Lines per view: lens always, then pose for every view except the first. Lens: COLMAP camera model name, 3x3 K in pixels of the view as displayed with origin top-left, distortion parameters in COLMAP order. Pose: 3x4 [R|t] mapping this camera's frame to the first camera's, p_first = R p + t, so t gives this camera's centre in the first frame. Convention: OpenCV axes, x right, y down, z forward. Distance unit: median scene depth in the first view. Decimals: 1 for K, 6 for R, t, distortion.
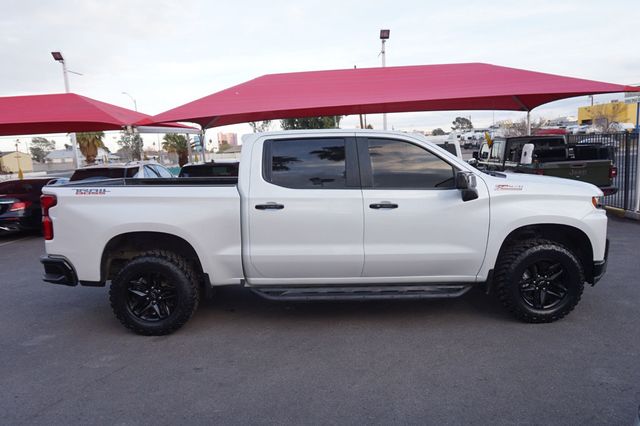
lens RADIAL K [[436.2, 0, 320.0], [0, 436.2, 213.0], [0, 0, 1]] dist [-0.027643, 0.007071]
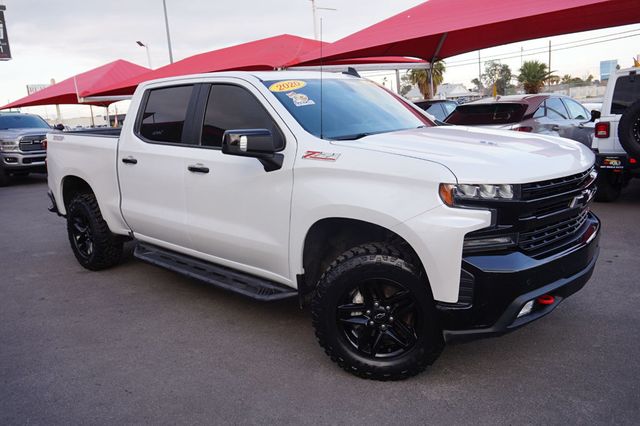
lens RADIAL K [[541.4, 0, 320.0], [0, 541.4, 213.0], [0, 0, 1]] dist [-0.001900, 0.002757]
pose [[0.711480, 0.131856, -0.690225, 0.992496], [-0.067769, 0.990534, 0.119368, -0.069907], [0.699431, -0.038152, 0.713681, 0.418521]]
